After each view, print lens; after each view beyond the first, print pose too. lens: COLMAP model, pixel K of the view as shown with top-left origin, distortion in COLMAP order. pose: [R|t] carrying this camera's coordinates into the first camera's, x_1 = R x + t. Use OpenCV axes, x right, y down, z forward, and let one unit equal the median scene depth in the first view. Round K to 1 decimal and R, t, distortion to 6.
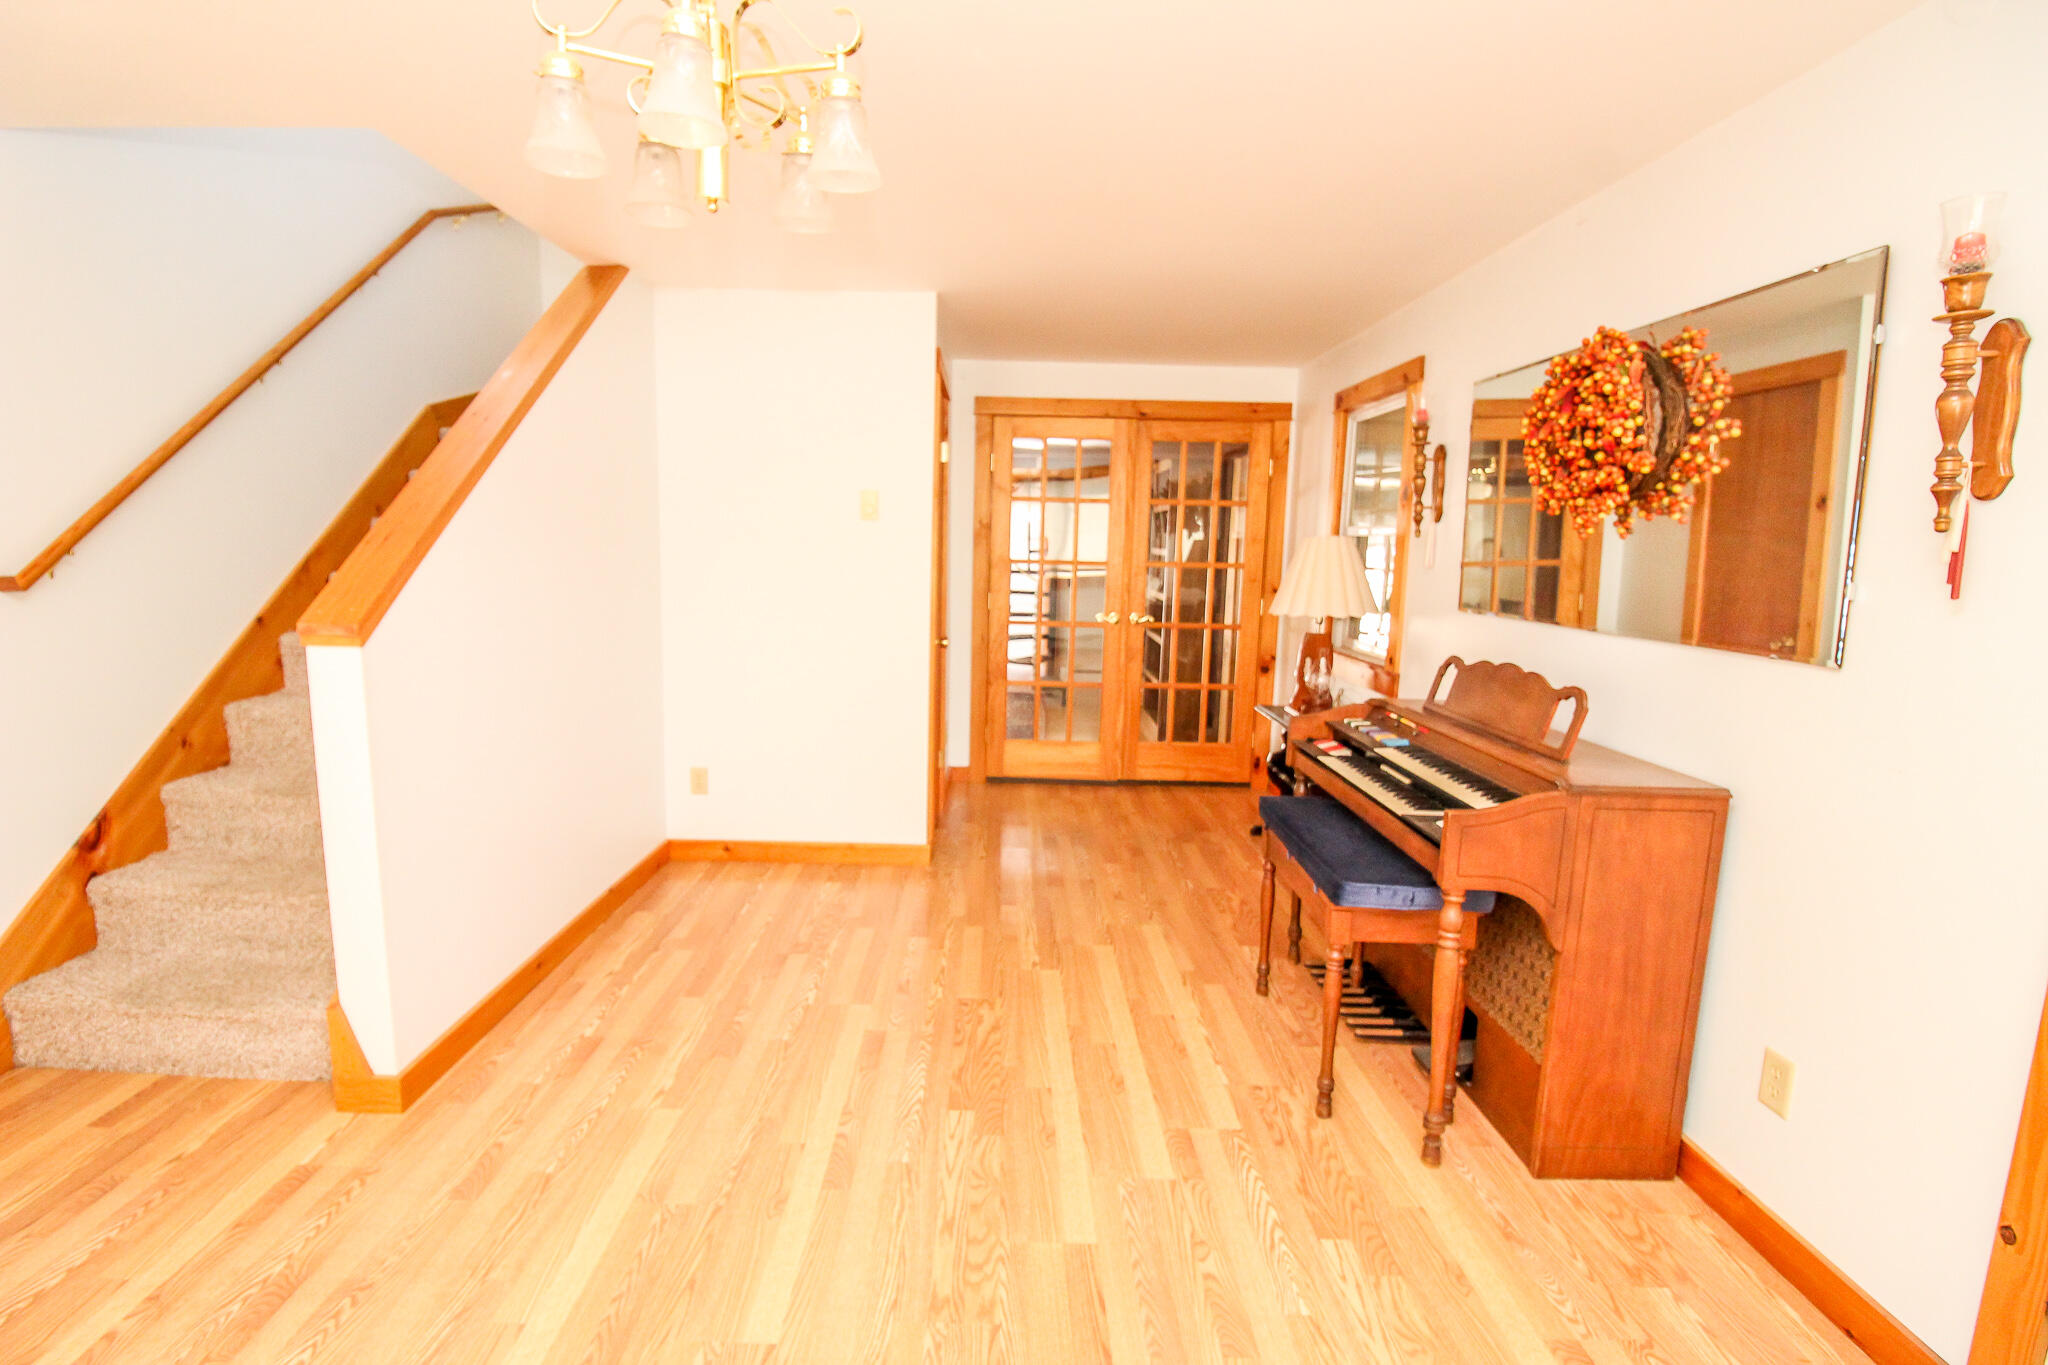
lens RADIAL K [[940.5, 0, 1004.6], [0, 940.5, 680.6], [0, 0, 1]] dist [-0.024107, -0.001141]
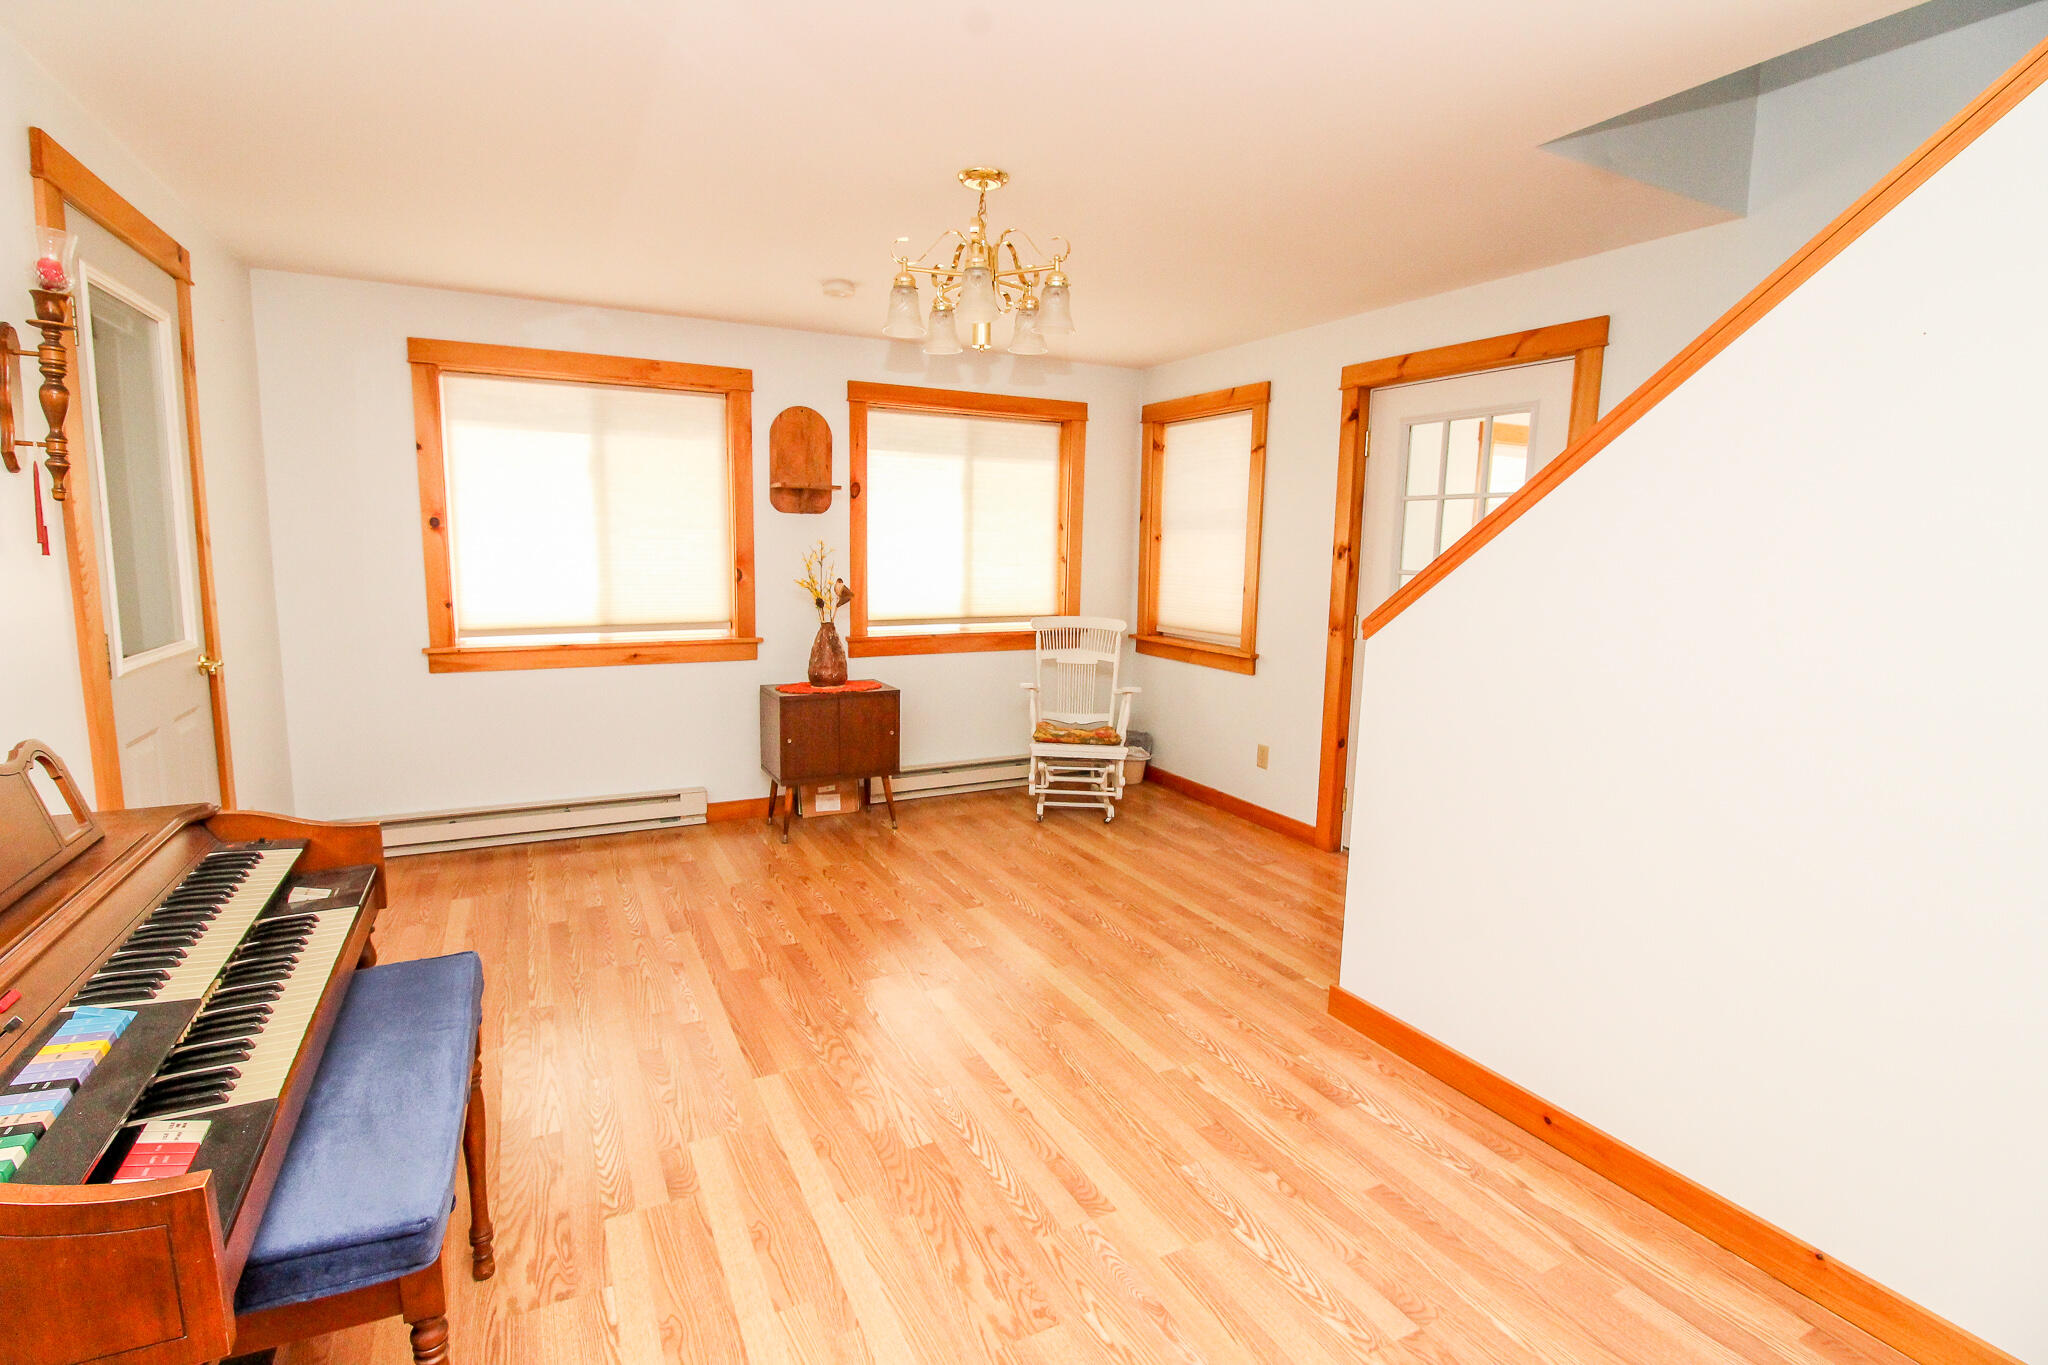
lens RADIAL K [[940.5, 0, 1018.2], [0, 940.5, 681.0], [0, 0, 1]] dist [-0.024107, -0.001141]
pose [[-0.884943, 0.029696, -0.464751, 0.289706], [-0.108345, 0.957453, 0.267479, -0.250141], [0.452921, 0.287057, -0.844074, 1.688794]]
